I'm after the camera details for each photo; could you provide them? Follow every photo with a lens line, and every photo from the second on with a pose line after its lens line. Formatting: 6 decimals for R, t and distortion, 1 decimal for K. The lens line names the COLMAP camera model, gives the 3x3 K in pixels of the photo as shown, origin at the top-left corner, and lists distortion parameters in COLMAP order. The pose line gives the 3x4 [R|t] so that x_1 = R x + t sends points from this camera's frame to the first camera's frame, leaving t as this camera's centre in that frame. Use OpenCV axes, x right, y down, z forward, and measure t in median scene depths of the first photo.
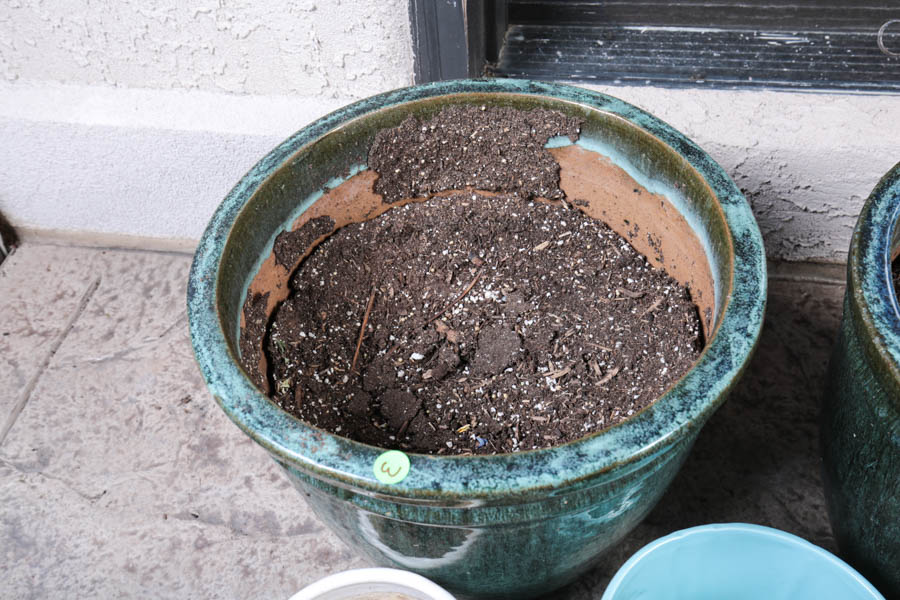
lens RADIAL K [[839.2, 0, 448.7], [0, 839.2, 313.8], [0, 0, 1]] dist [0.032483, 0.000000]
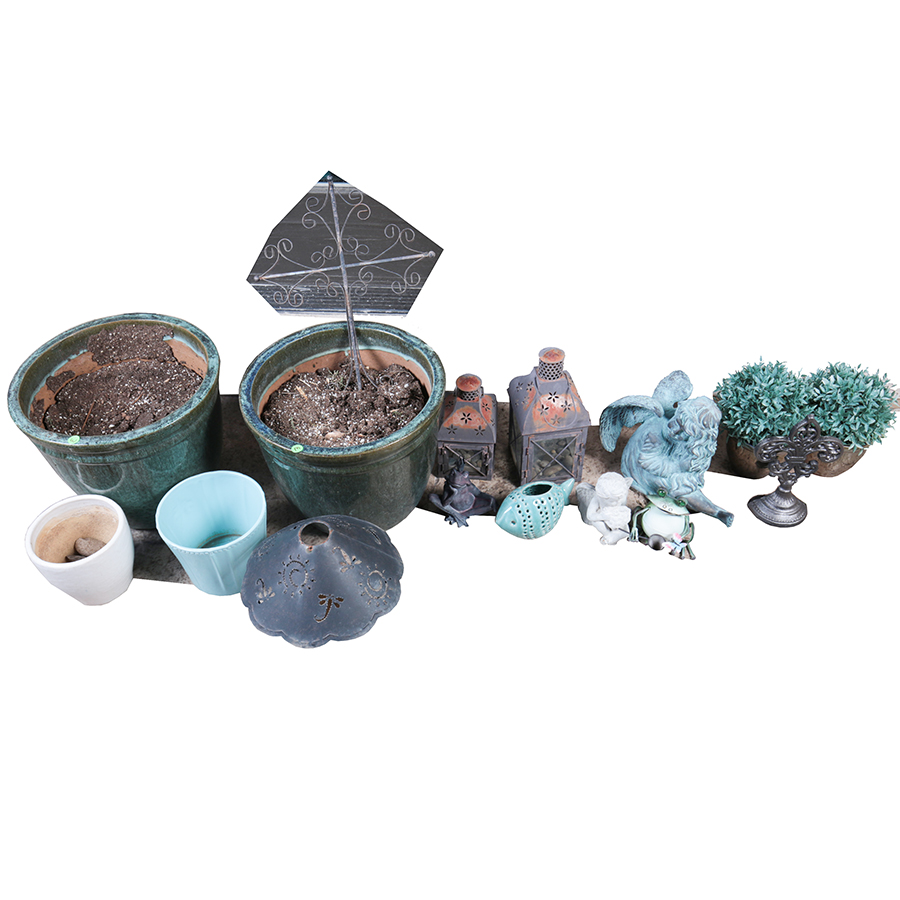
lens RADIAL K [[846.9, 0, 445.2], [0, 846.9, 456.8], [0, 0, 1]] dist [0.016989, 0.000000]
pose [[0.990730, -0.050657, 0.126049, 0.614701], [0.058805, 0.996356, -0.061785, 0.353436], [-0.122460, 0.068624, 0.990098, -1.580600]]
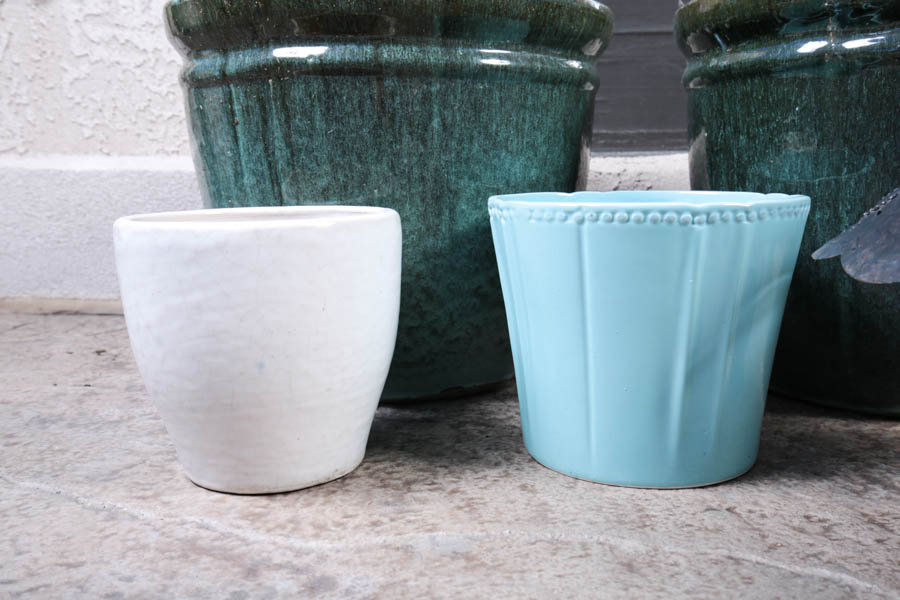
lens RADIAL K [[839.2, 0, 453.5], [0, 839.2, 301.4], [0, 0, 1]] dist [0.032483, 0.000000]
pose [[0.997212, 0.044043, 0.060241, 0.050674], [0.005432, 0.762274, -0.647231, 0.905515], [-0.074426, 0.645754, 0.759910, 0.228914]]
